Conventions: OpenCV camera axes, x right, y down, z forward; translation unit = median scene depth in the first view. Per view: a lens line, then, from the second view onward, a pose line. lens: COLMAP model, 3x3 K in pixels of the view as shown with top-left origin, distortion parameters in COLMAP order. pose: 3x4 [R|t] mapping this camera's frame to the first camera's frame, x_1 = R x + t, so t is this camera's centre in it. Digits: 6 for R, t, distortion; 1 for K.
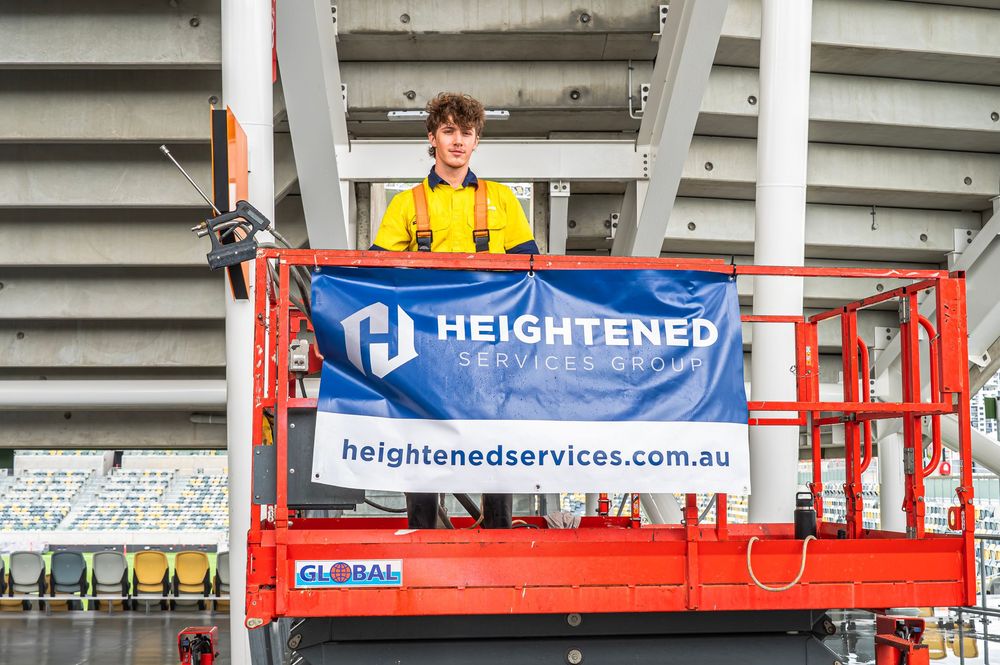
lens RADIAL K [[1061.6, 0, 502.4], [0, 1061.6, 330.6], [0, 0, 1]] dist [-0.019604, 0.000000]
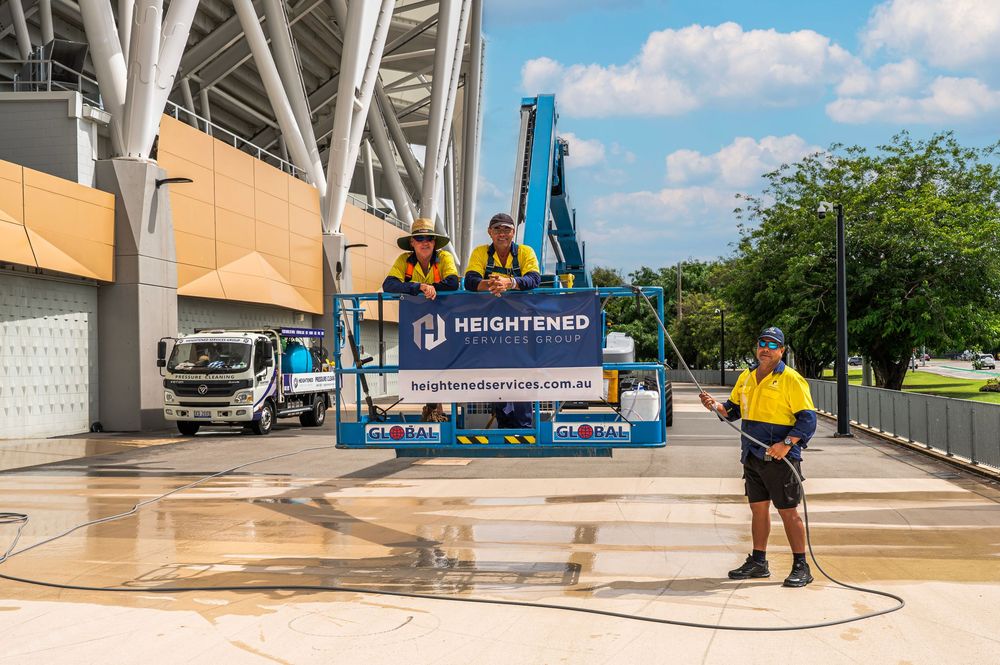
lens RADIAL K [[1061.6, 0, 499.1], [0, 1061.6, 334.8], [0, 0, 1]] dist [-0.019604, 0.000000]
pose [[0.942865, -0.028296, -0.331971, 0.722443], [0.073537, 0.989488, 0.124519, -0.240911], [0.324958, -0.141817, 0.935035, -0.958049]]
